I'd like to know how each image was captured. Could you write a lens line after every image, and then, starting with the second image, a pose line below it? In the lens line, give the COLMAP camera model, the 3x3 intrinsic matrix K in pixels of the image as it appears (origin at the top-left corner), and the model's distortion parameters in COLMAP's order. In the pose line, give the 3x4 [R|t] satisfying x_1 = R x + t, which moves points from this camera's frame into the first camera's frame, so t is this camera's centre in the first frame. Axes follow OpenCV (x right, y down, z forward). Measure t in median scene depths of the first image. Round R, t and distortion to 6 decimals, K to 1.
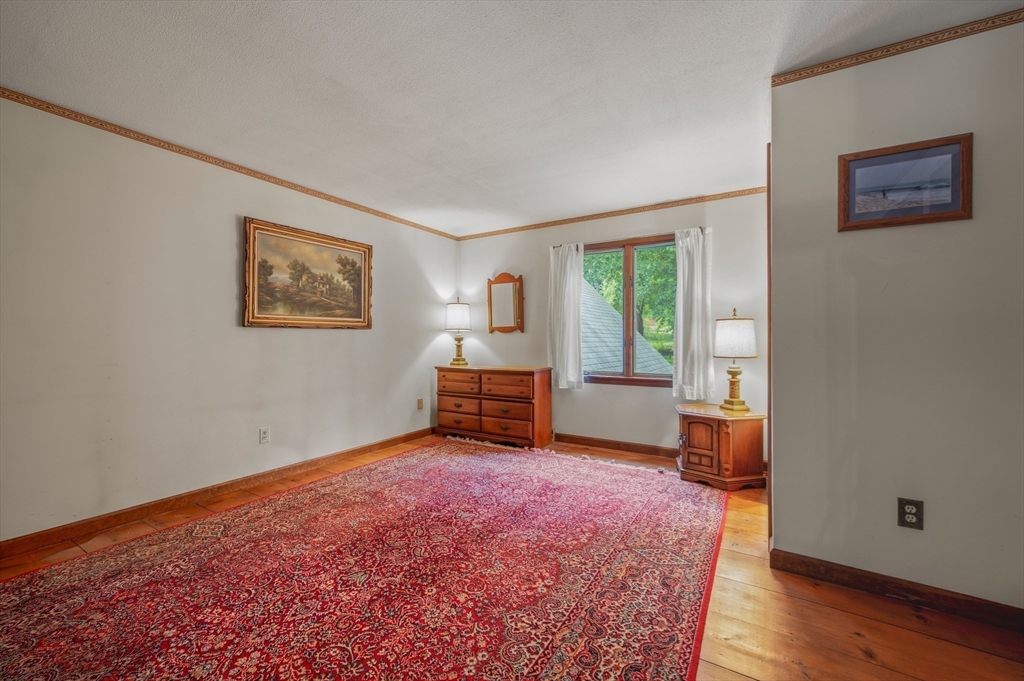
lens RADIAL K [[411.3, 0, 511.6], [0, 411.3, 339.0], [0, 0, 1]] dist [-0.000274, 0.000210]
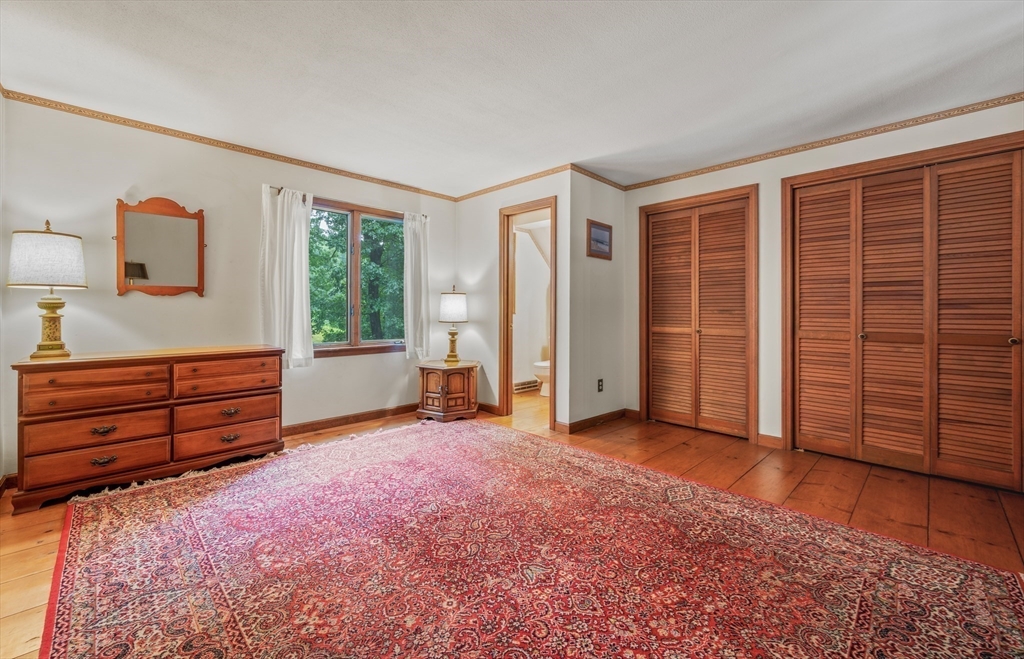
lens RADIAL K [[415.4, 0, 533.7], [0, 415.4, 310.8], [0, 0, 1]] dist [0.001986, -0.000104]
pose [[0.211925, -0.001436, 0.977285, -0.736357], [-0.004542, 0.999987, 0.002454, 0.004114], [-0.977275, -0.004958, 0.211916, 0.474578]]
